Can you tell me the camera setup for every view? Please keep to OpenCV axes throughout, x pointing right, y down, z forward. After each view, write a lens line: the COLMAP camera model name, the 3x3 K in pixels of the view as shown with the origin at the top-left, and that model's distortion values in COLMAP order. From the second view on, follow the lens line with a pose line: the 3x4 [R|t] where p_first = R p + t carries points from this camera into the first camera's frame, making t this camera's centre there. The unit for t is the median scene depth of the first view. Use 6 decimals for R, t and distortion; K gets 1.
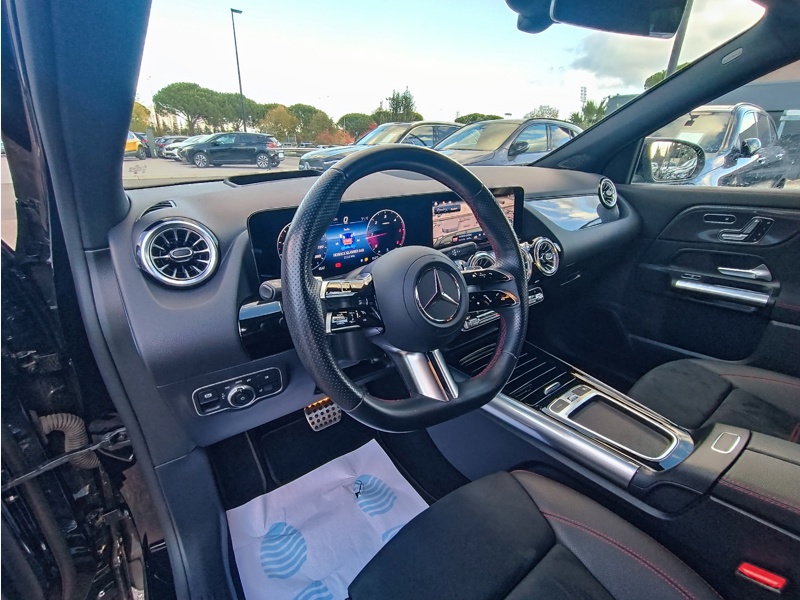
lens RADIAL K [[362.3, 0, 395.4], [0, 362.3, 302.4], [0, 0, 1]] dist [-0.017705, 0.007706]
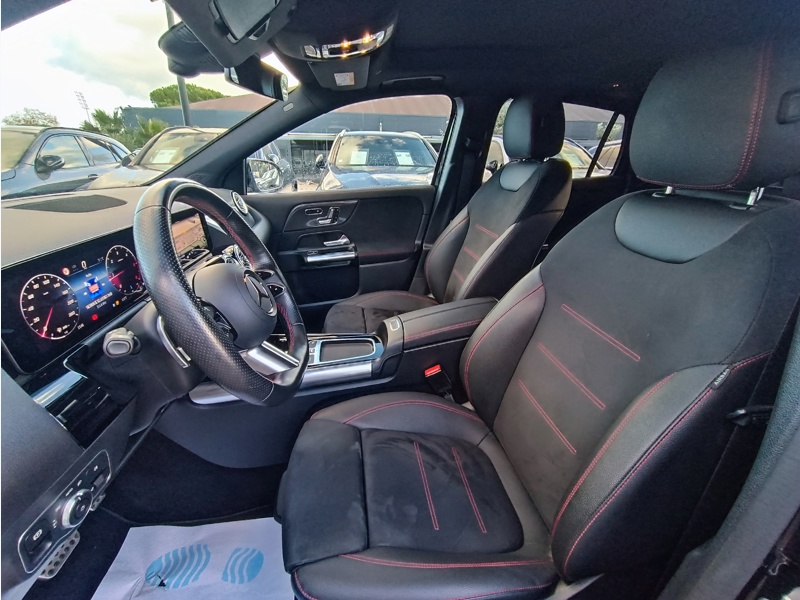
lens RADIAL K [[362.3, 0, 395.0], [0, 362.3, 300.0], [0, 0, 1]] dist [-0.017705, 0.007706]
pose [[0.469754, -0.323132, 0.821533, -0.377758], [0.350482, 0.922383, 0.162393, -0.021953], [-0.810243, 0.211648, 0.546546, -0.035603]]
